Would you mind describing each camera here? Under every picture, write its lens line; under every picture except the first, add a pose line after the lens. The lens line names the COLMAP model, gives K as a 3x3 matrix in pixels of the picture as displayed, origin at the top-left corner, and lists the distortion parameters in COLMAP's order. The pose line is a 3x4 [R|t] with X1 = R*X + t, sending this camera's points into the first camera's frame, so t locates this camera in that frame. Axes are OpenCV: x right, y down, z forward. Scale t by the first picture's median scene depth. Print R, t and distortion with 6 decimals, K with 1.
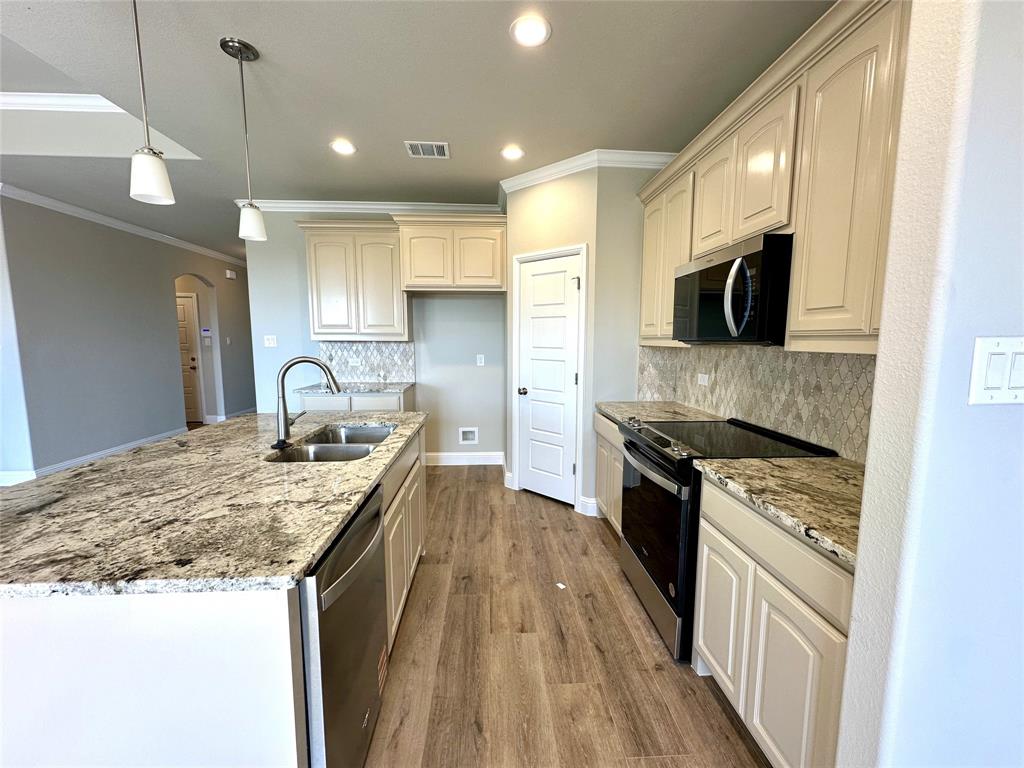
lens RADIAL K [[412.0, 0, 509.4], [0, 412.0, 377.1], [0, 0, 1]] dist [-0.001495, 0.000251]
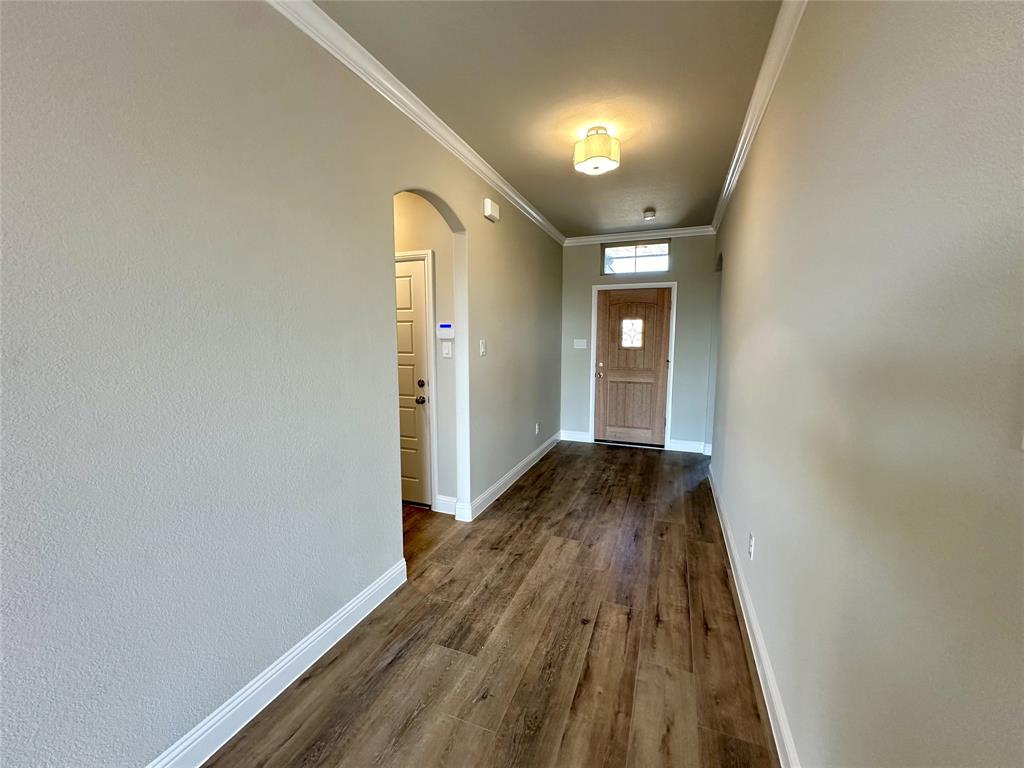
lens RADIAL K [[412.0, 0, 511.9], [0, 412.0, 385.7], [0, 0, 1]] dist [-0.001495, 0.000251]
pose [[0.943012, 0.041937, -0.330105, -0.495212], [-0.038114, 0.999110, 0.018049, -0.054035], [0.330568, -0.004439, 0.943772, 0.560030]]
